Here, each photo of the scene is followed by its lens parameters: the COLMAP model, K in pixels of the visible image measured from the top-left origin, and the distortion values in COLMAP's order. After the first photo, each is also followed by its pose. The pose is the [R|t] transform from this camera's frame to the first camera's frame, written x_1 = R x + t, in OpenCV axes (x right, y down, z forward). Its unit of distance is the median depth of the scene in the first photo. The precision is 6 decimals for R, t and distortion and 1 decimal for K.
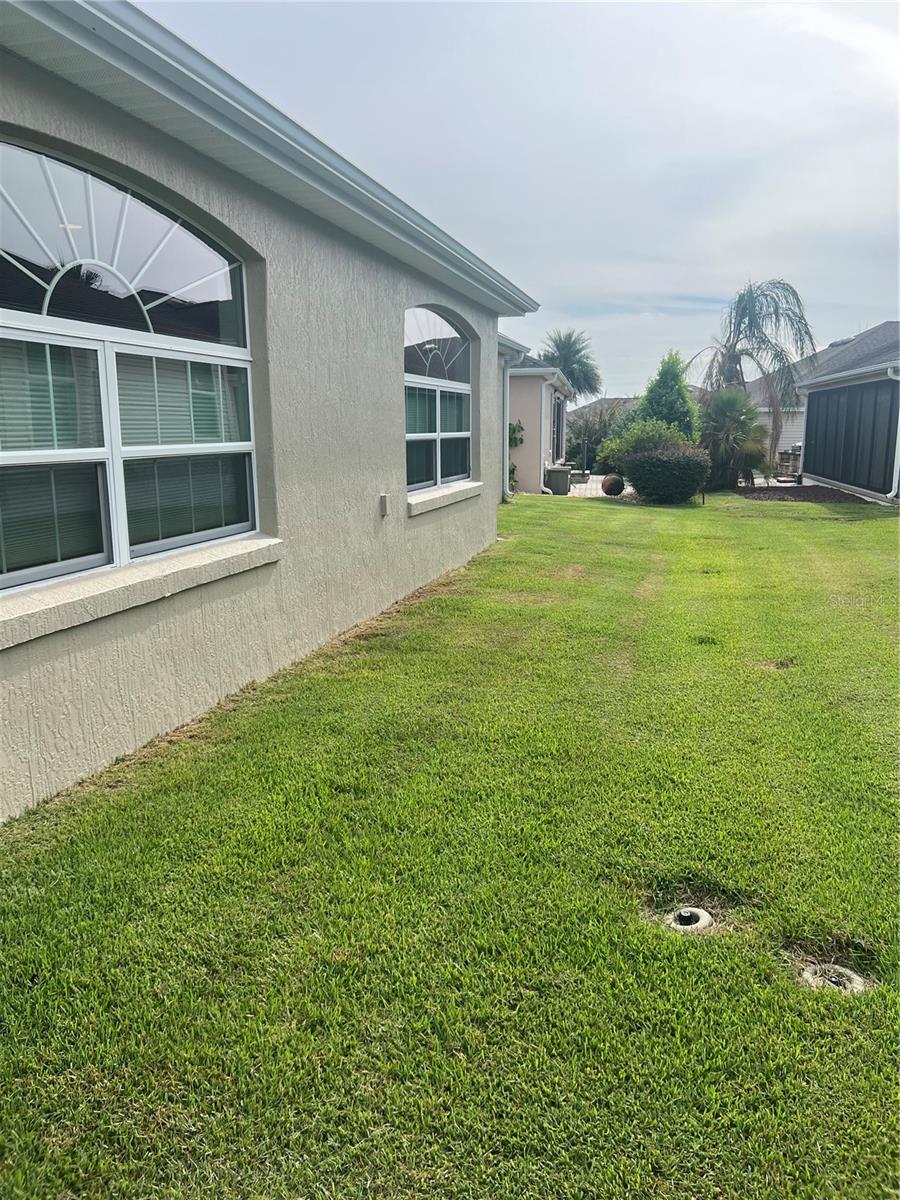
lens RADIAL K [[883.9, 0, 450.0], [0, 883.9, 600.0], [0, 0, 1]] dist [0.072375, -0.134547]
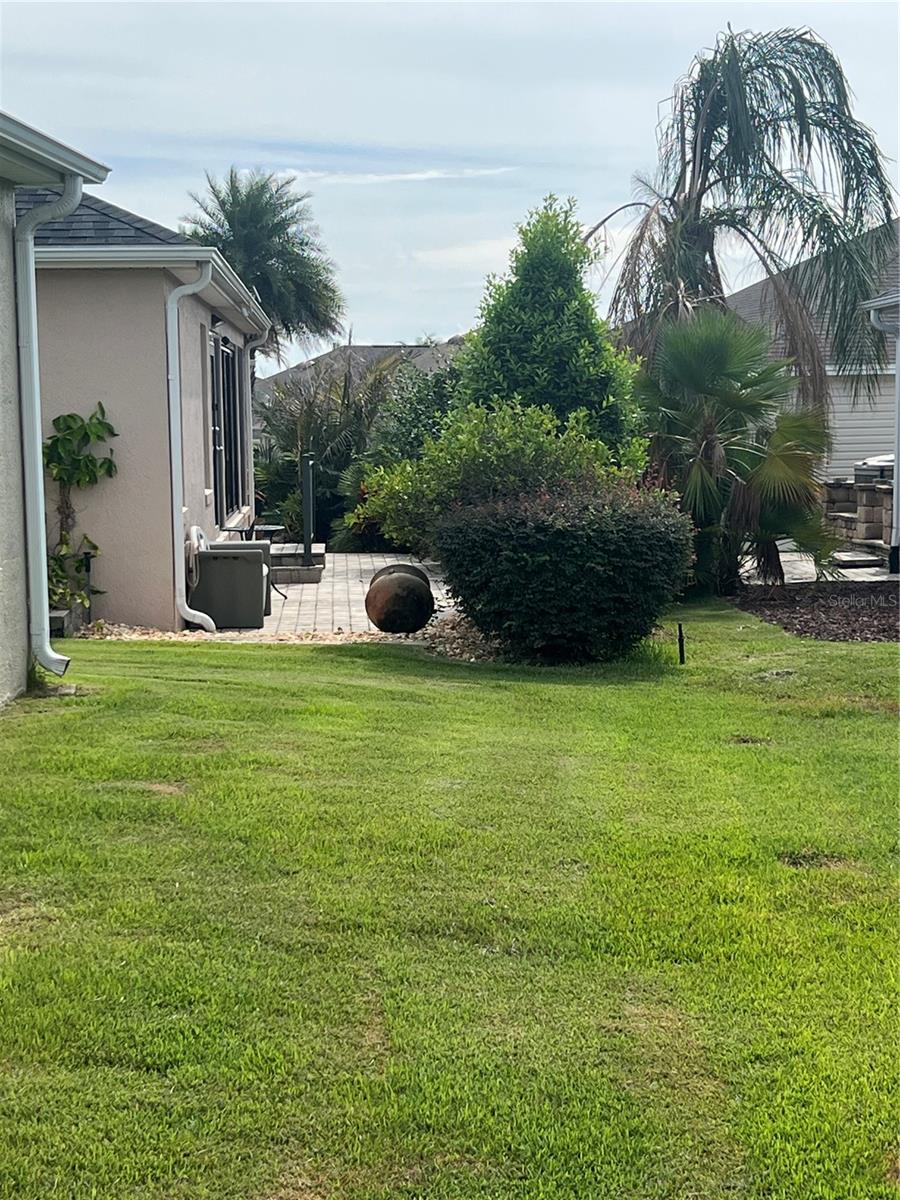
lens RADIAL K [[2234.4, 0, 450.0], [0, 2234.4, 600.0], [0, 0, 1]] dist [0.196946, -0.190285]
pose [[0.977449, -0.026937, 0.209448, 0.025107], [0.049918, 0.993195, -0.105221, -0.034843], [-0.205189, 0.113304, 0.972142, 0.163930]]
